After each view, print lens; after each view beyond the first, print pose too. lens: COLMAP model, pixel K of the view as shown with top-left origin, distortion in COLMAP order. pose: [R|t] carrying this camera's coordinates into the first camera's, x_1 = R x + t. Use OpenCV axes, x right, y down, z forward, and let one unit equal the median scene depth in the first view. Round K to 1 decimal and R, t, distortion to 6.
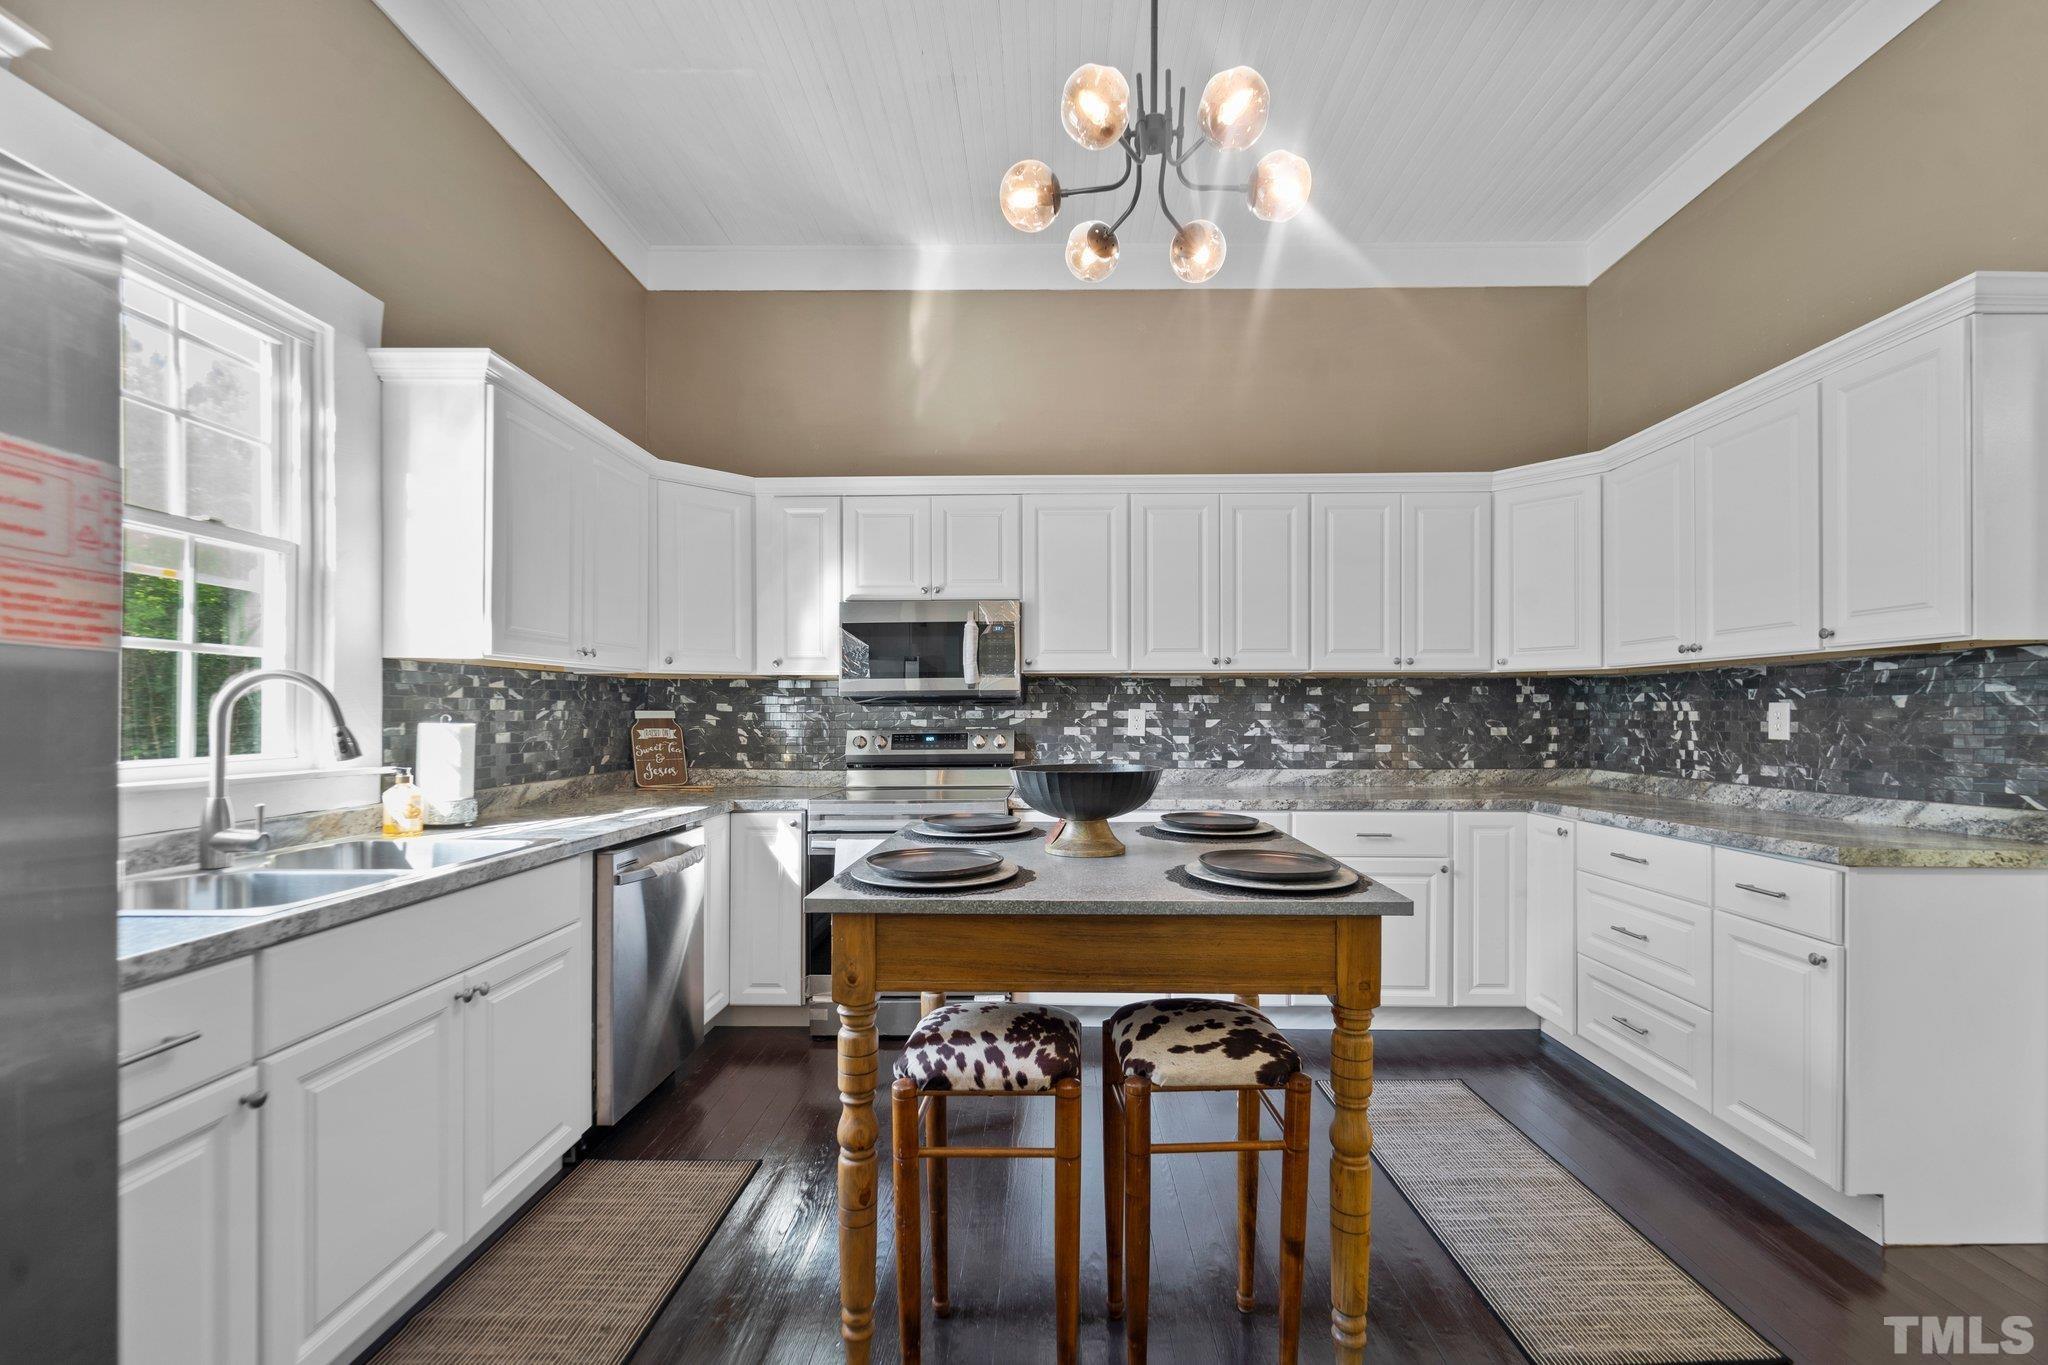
lens RADIAL K [[838.0, 0, 1040.2], [0, 838.0, 718.2], [0, 0, 1]] dist [-0.002660, 0.000488]
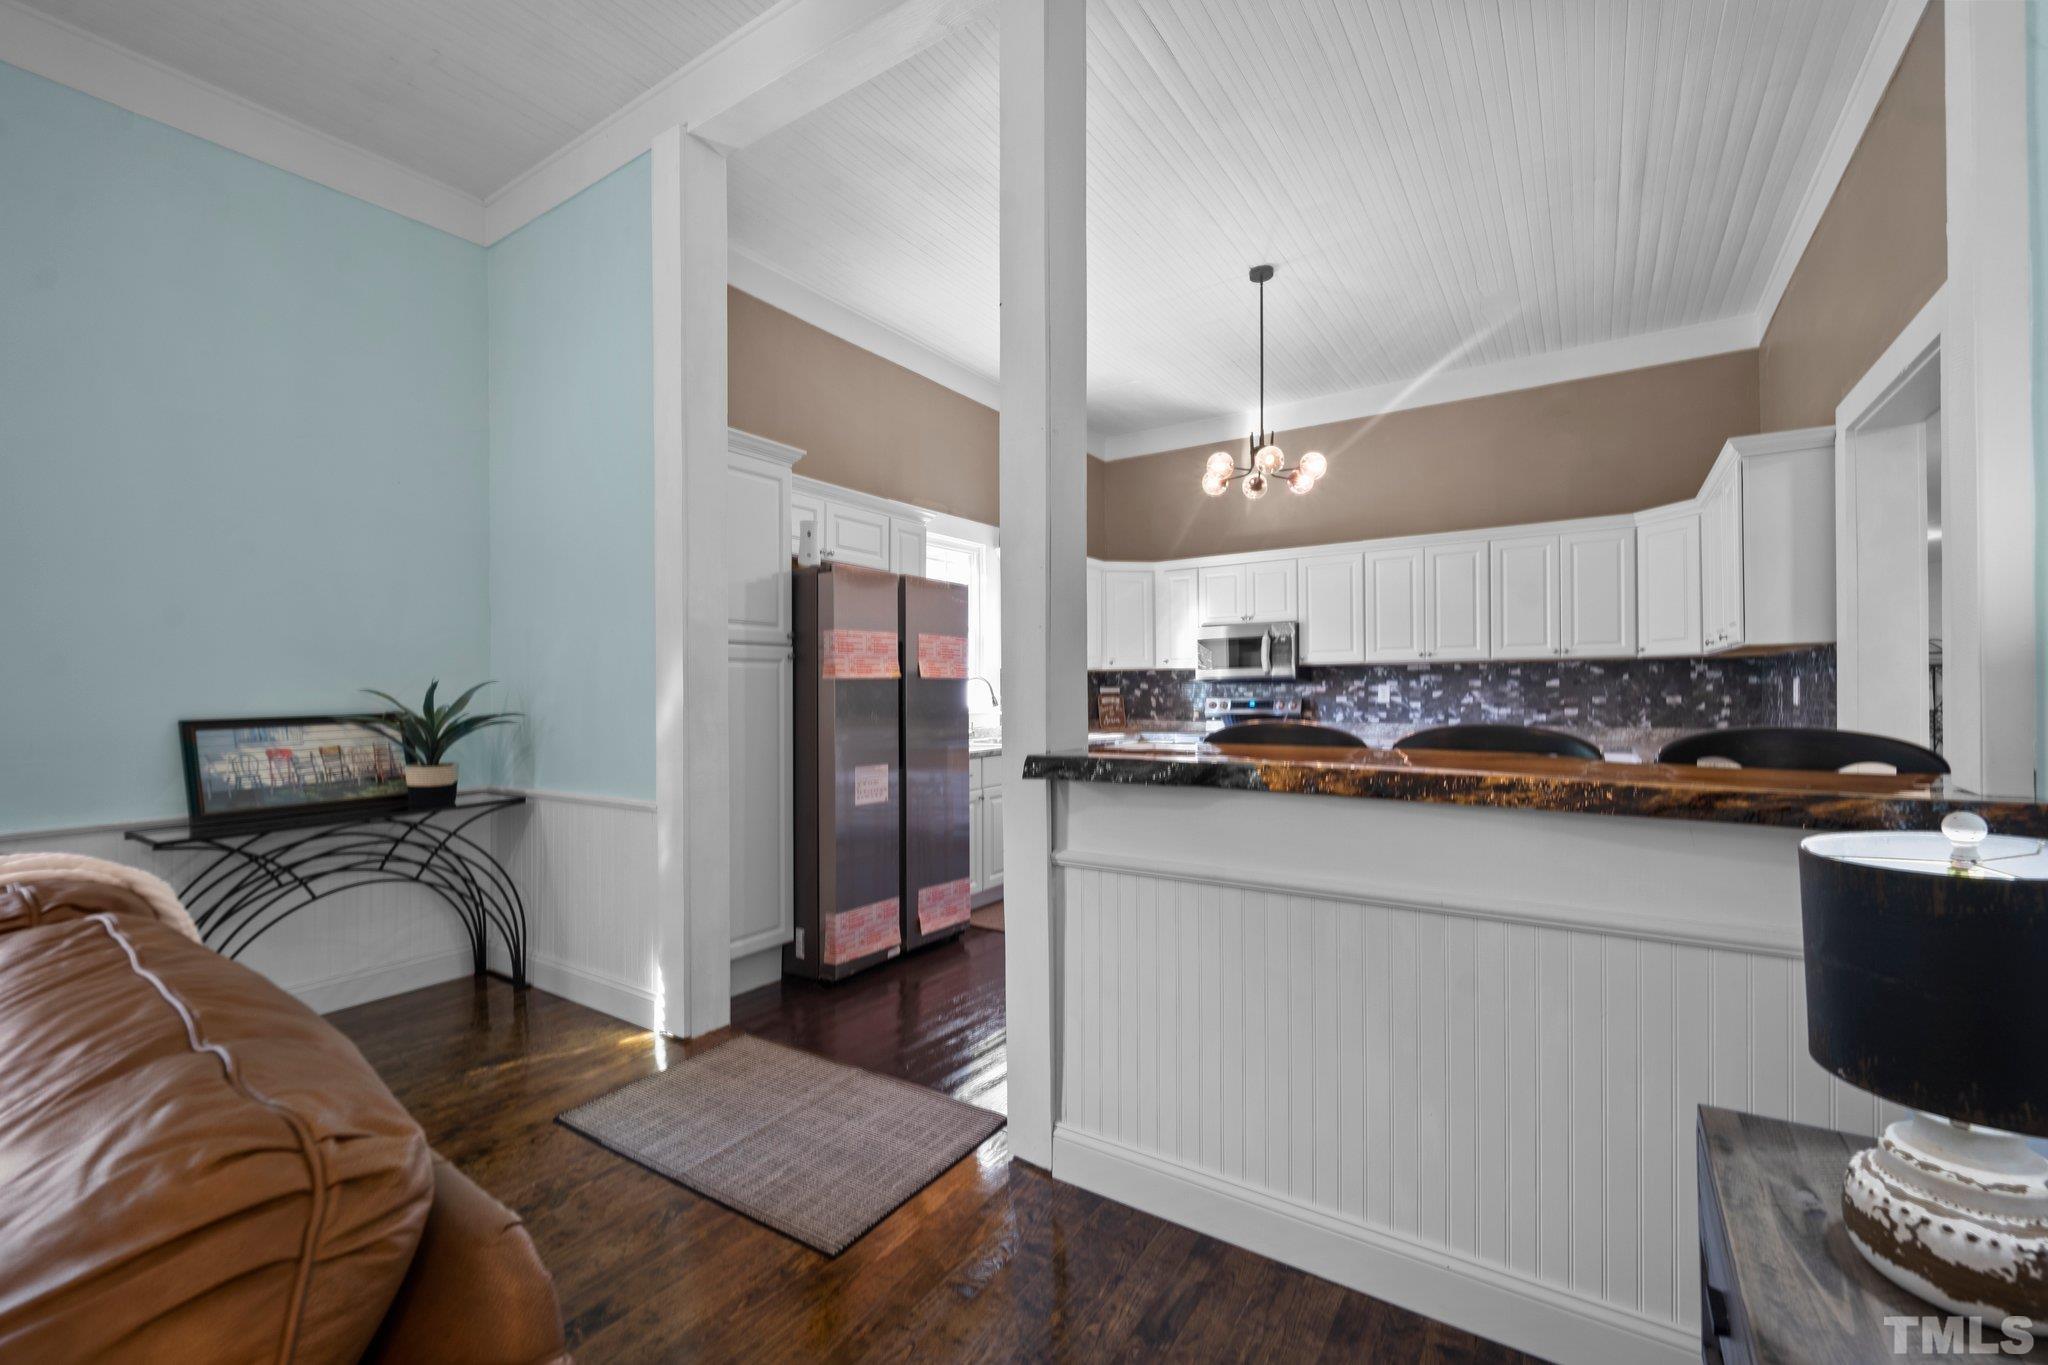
lens RADIAL K [[838.0, 0, 1031.9], [0, 838.0, 688.3], [0, 0, 1]] dist [-0.002660, 0.000488]
pose [[0.834205, -0.006322, -0.551418, 0.429557], [0.003280, 0.999973, -0.006503, 0.002963], [0.551444, 0.003616, 0.834204, -0.660809]]
